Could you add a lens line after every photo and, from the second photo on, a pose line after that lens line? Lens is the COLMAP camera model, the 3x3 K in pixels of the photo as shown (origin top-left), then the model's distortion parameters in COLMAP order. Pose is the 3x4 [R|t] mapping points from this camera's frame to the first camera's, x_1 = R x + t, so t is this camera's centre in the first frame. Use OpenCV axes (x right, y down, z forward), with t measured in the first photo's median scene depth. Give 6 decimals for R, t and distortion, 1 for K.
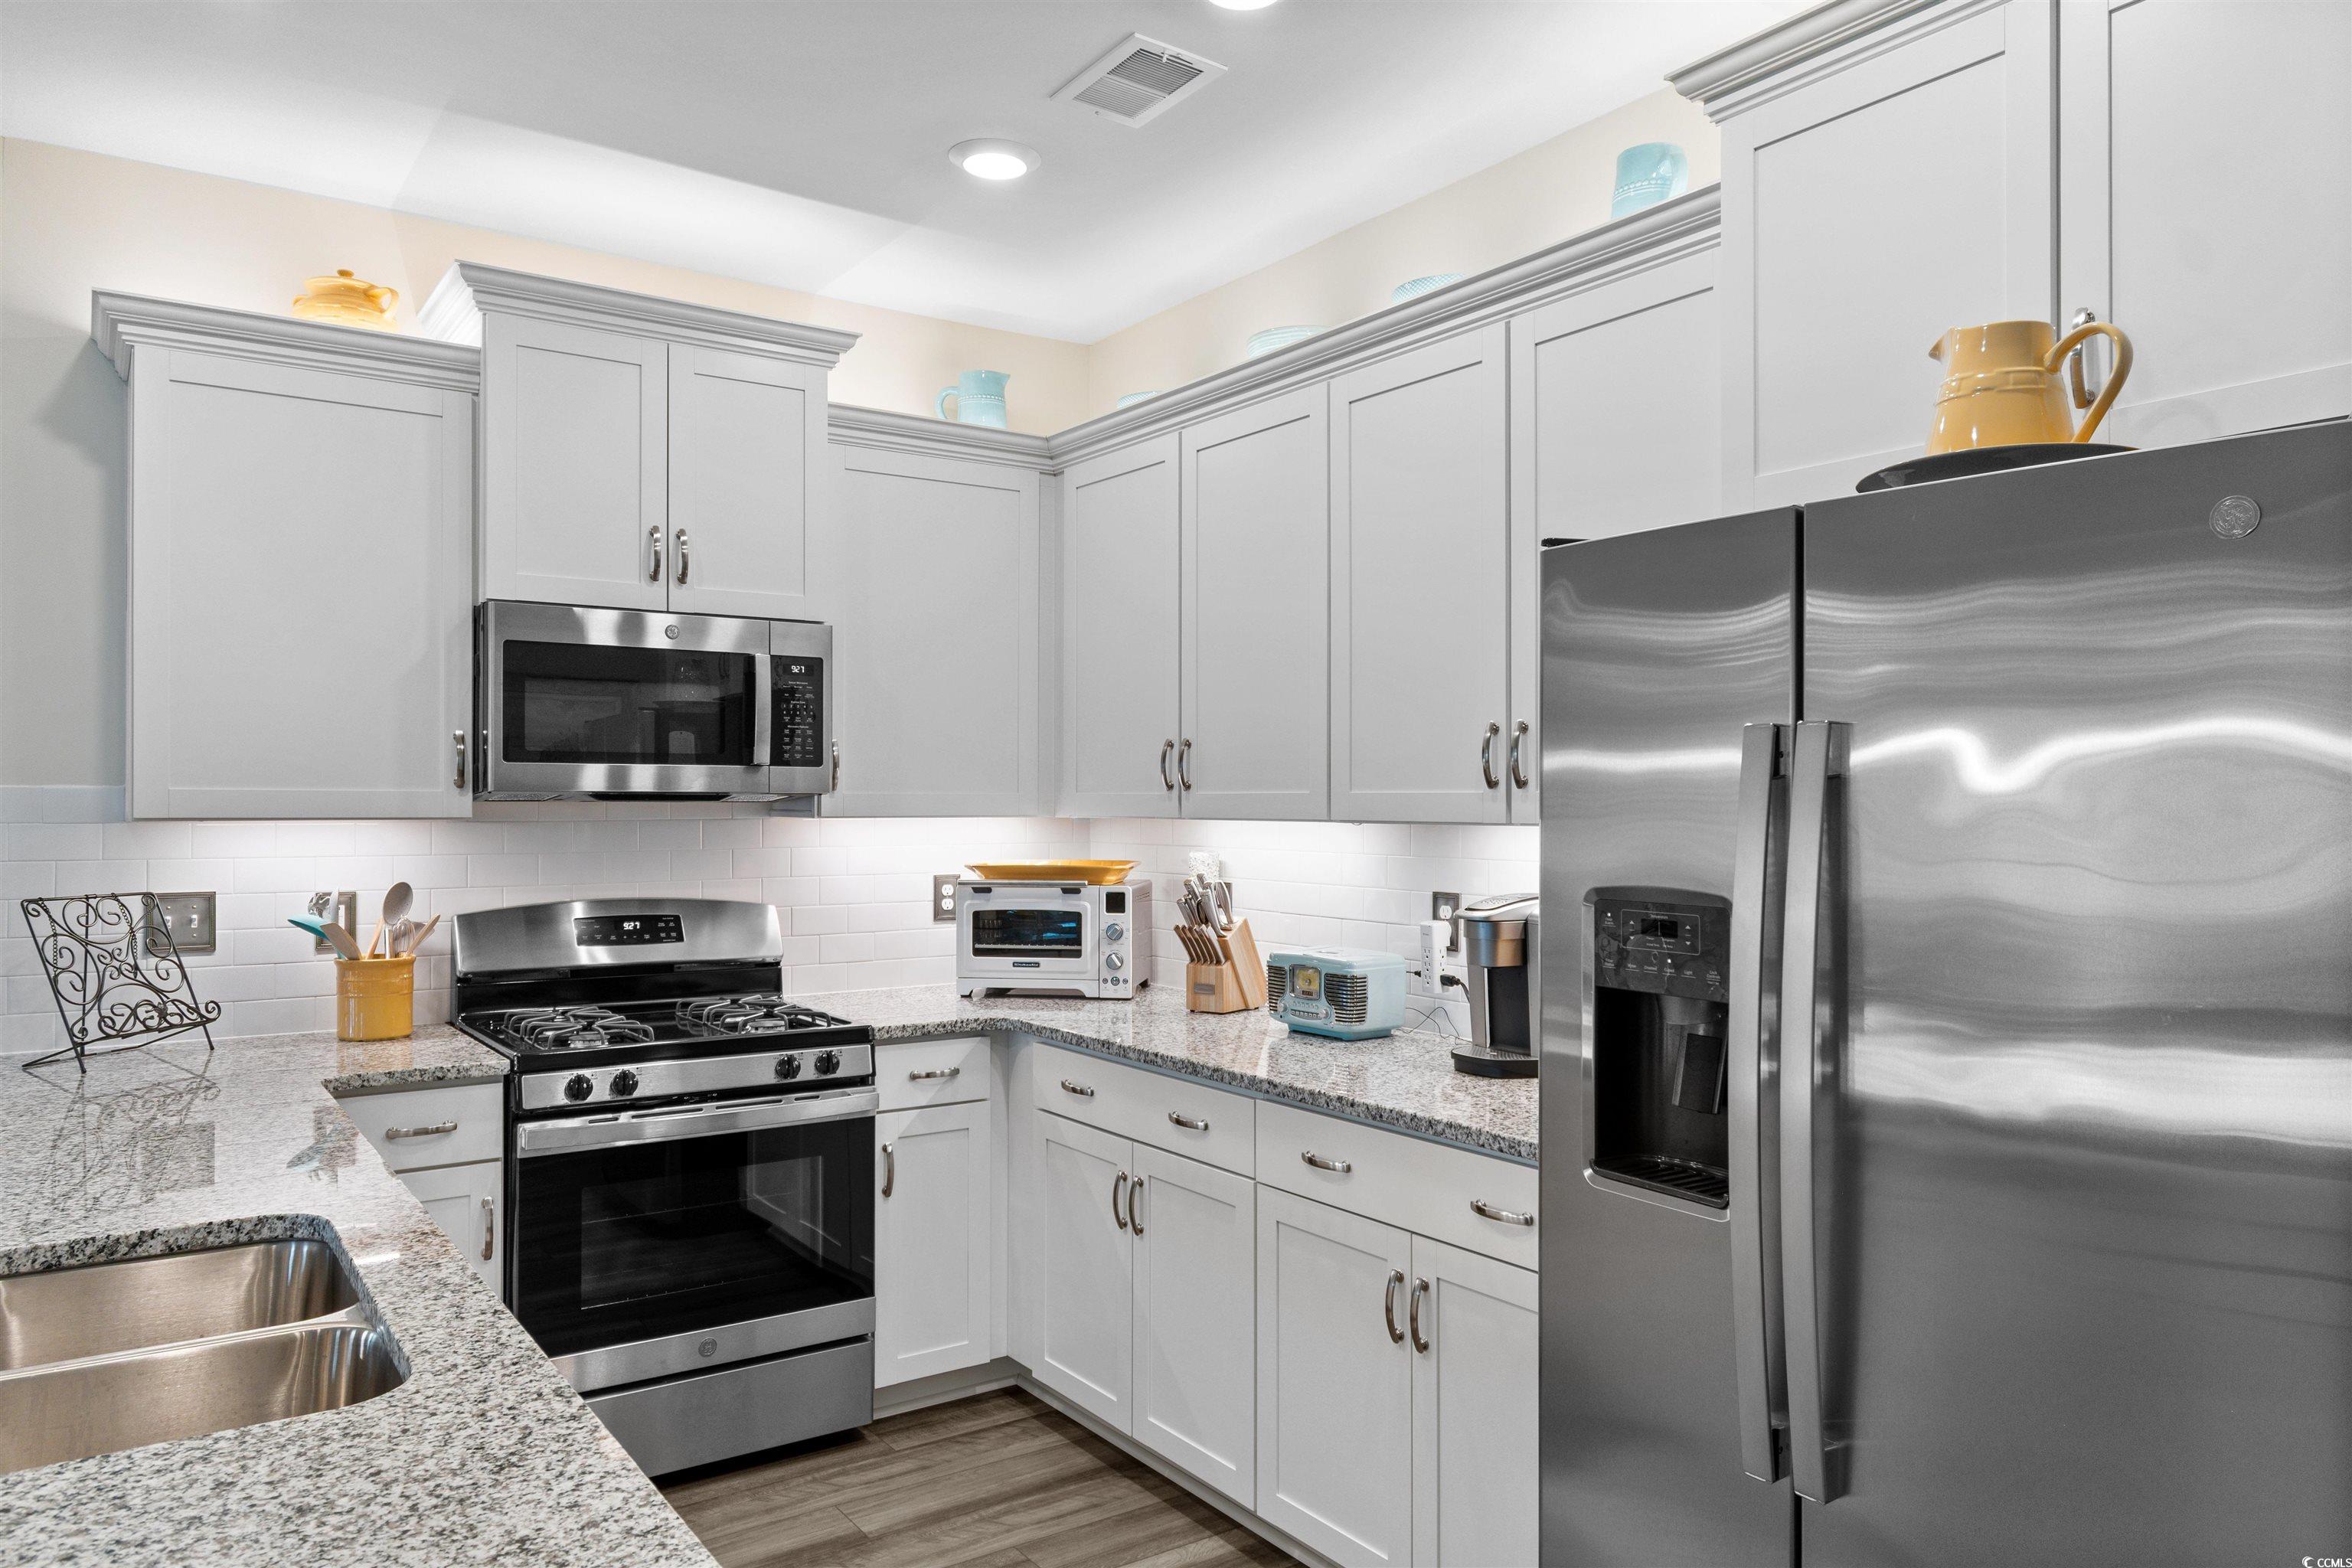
lens RADIAL K [[1535.8, 0, 1191.8], [0, 1535.8, 797.6], [0, 0, 1]] dist [-0.001233, -0.000191]
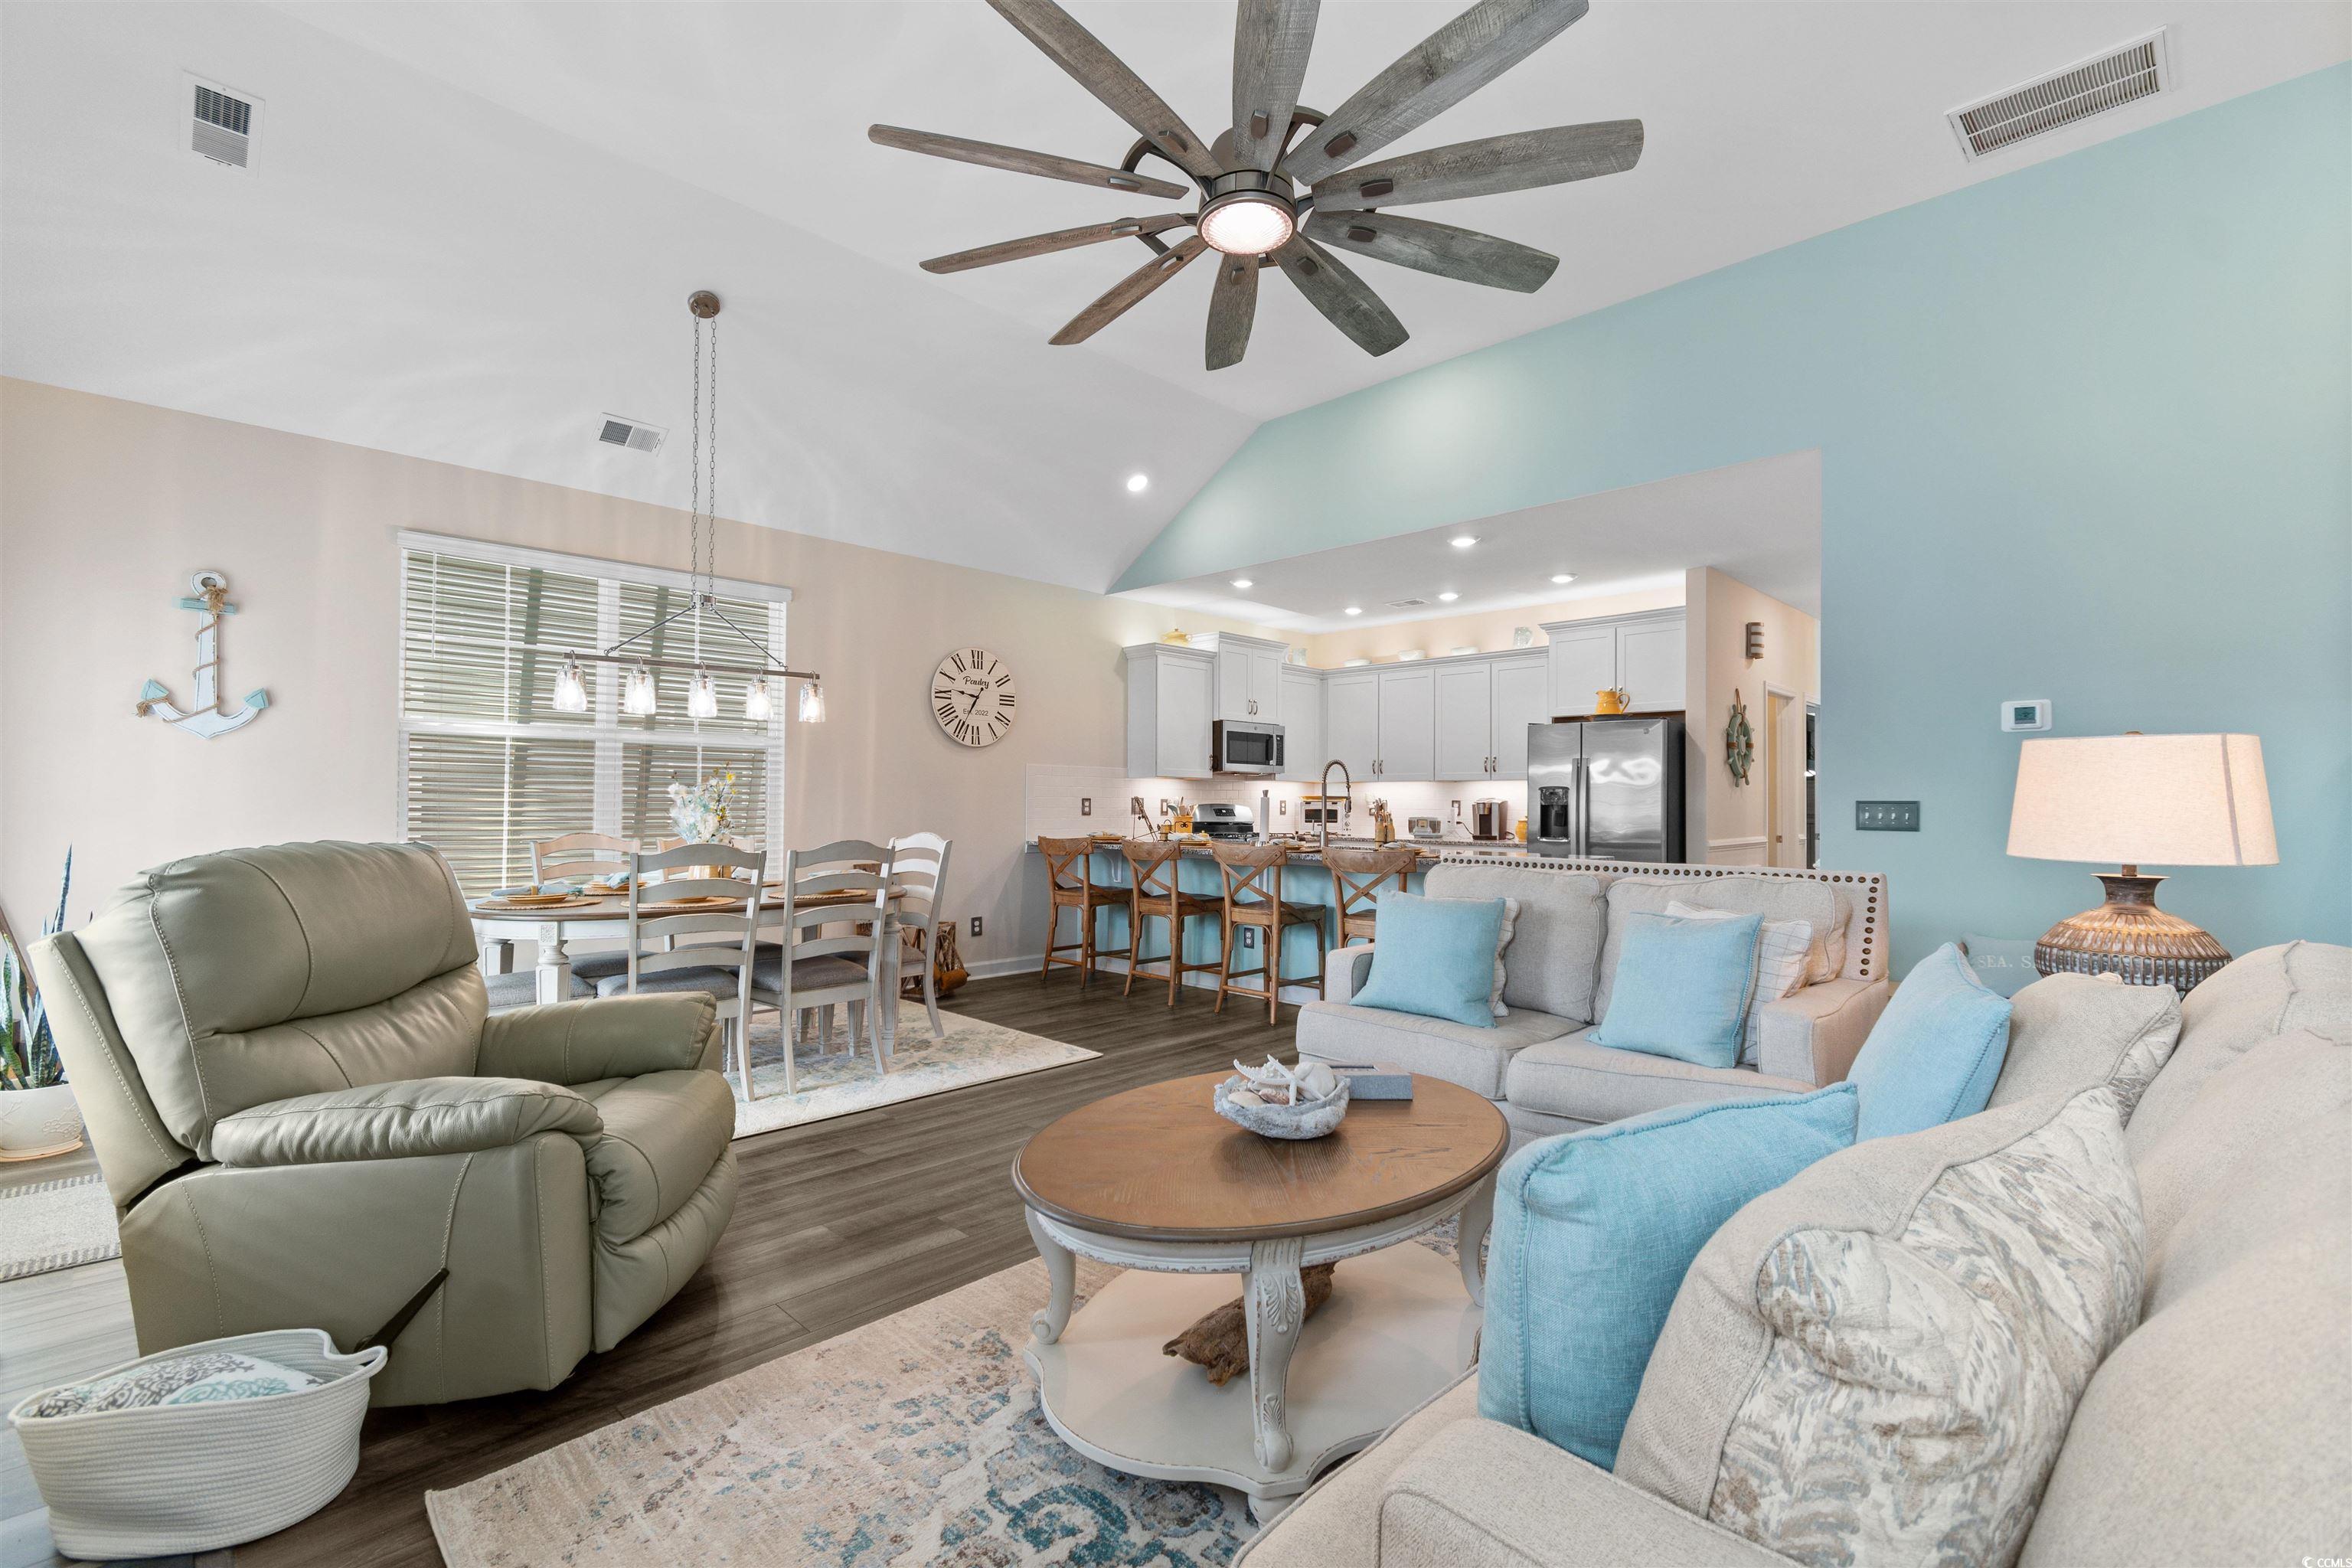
lens RADIAL K [[1044.3, 0, 1162.9], [0, 1044.3, 785.6], [0, 0, 1]] dist [0.001639, -0.001389]
pose [[0.984085, 0.011627, 0.177315, -1.031335], [-0.010202, 0.999908, -0.008945, 0.054364], [-0.177403, 0.006994, 0.984113, -1.458028]]
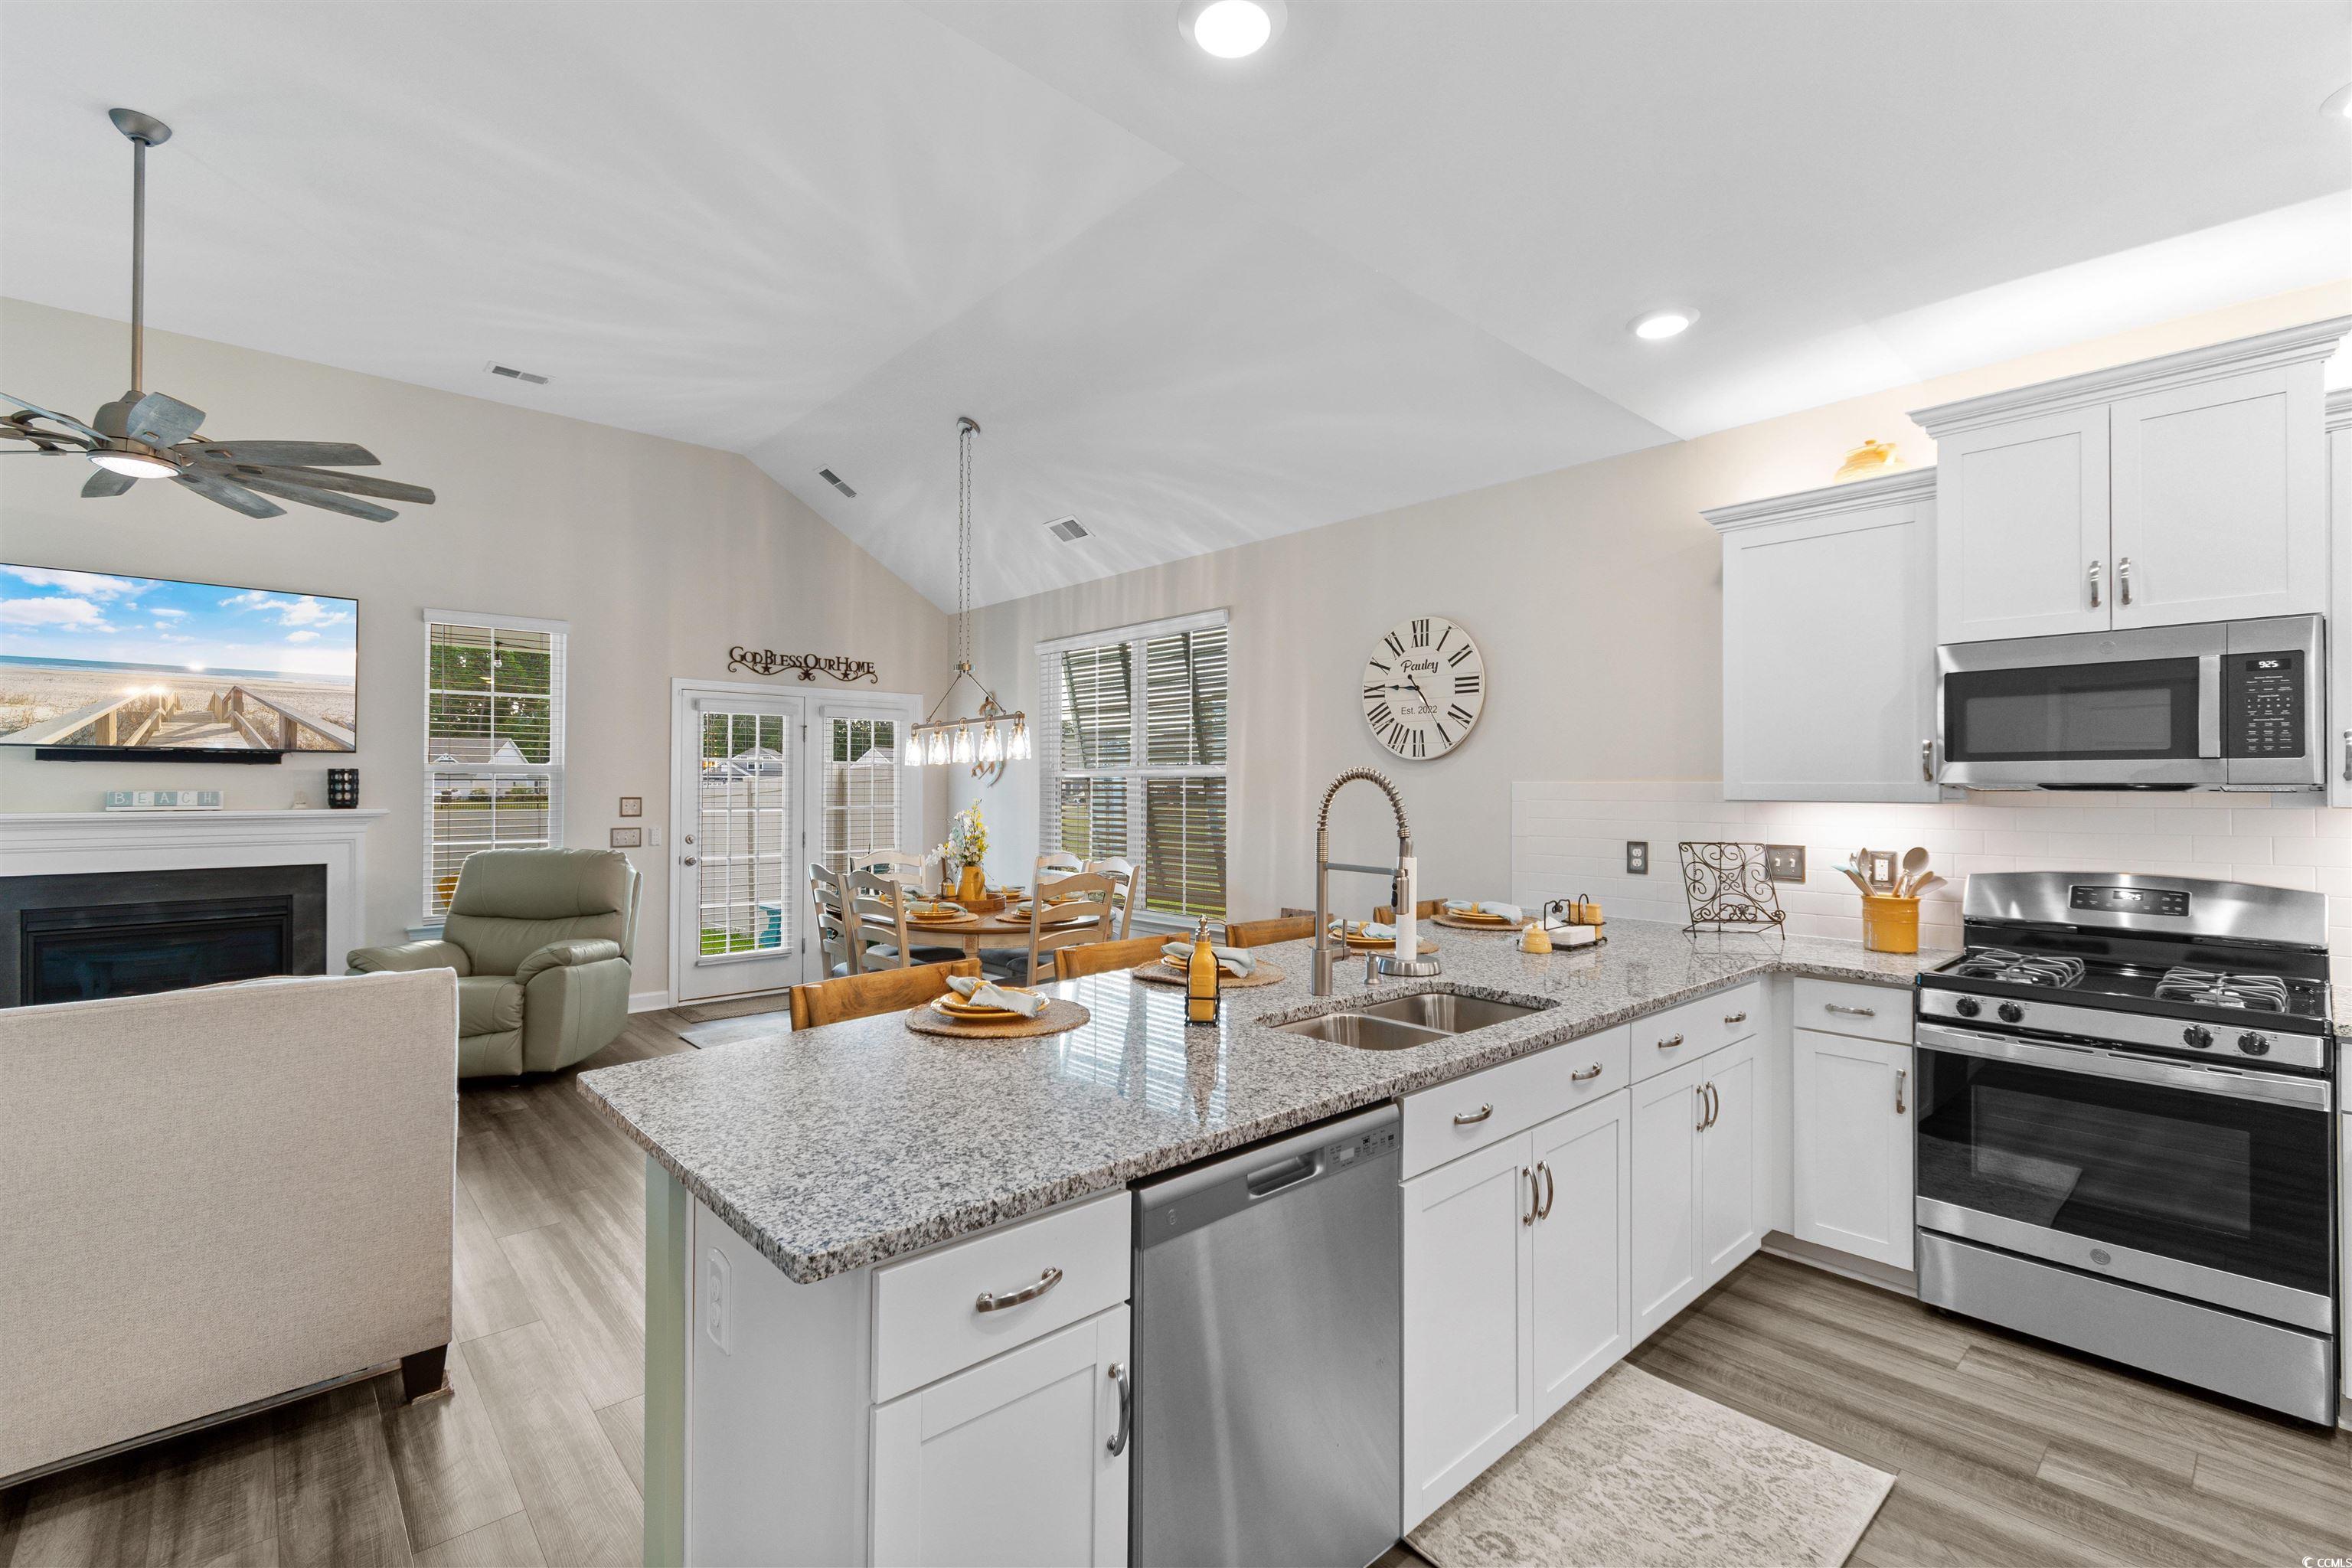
lens RADIAL K [[1044.3, 0, 1183.5], [0, 1044.3, 768.0], [0, 0, 1]] dist [0.001639, -0.001389]
pose [[0.126576, -0.019233, -0.991770, 0.383260], [0.003835, 0.999814, -0.018899, -0.002890], [0.991949, -0.001412, 0.126626, 0.199158]]
